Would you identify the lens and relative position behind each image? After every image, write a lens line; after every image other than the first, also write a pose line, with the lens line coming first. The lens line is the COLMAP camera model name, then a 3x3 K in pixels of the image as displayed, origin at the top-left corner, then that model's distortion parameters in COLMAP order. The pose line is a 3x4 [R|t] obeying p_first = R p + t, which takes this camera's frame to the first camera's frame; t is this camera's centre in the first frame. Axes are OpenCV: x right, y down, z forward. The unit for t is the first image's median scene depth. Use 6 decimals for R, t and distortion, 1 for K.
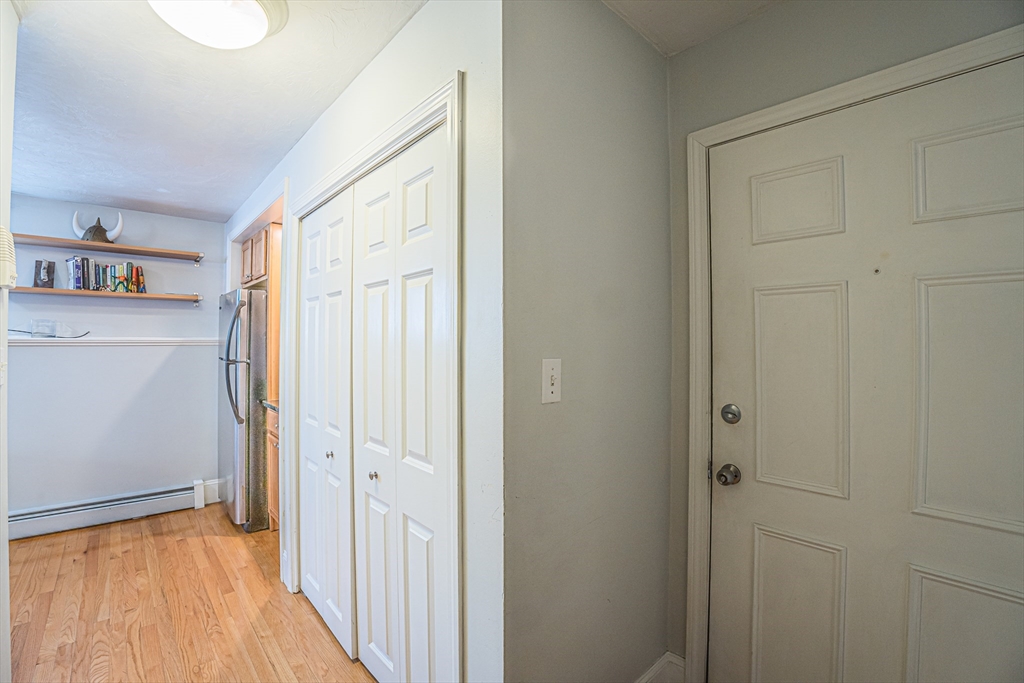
lens RADIAL K [[447.7, 0, 512.4], [0, 447.7, 340.7], [0, 0, 1]] dist [-0.070425, 0.015694]
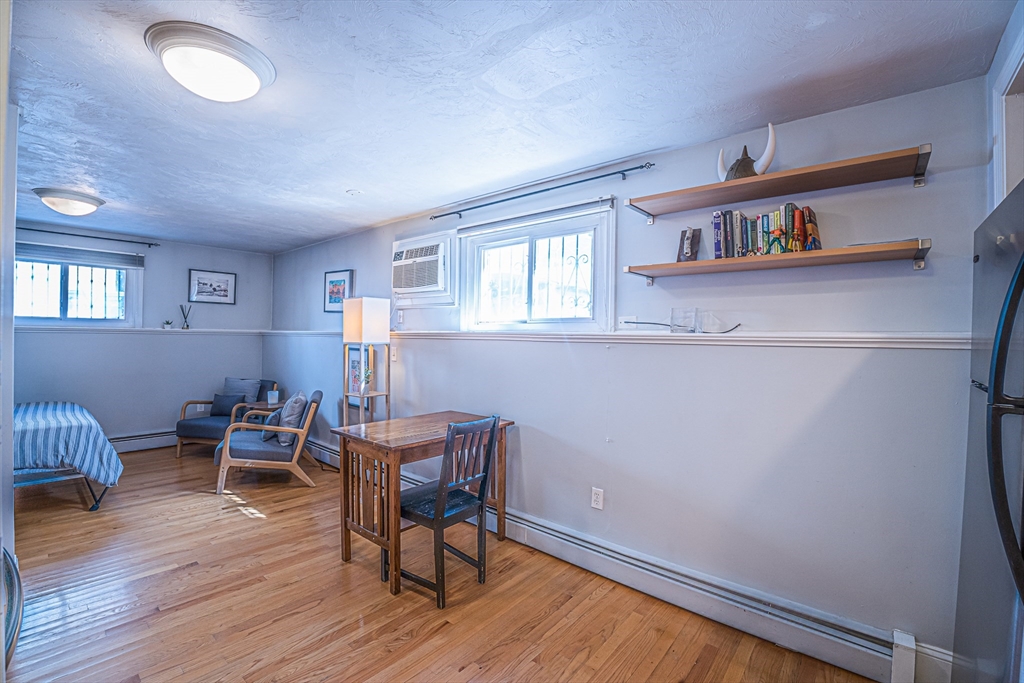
lens RADIAL K [[447.7, 0, 512.4], [0, 447.7, 340.7], [0, 0, 1]] dist [-0.070425, 0.015694]
pose [[0.126307, 0.007882, -0.991960, -0.369881], [-0.009649, 0.999931, 0.006717, 0.003510], [0.991944, 0.008723, 0.126375, 0.569502]]
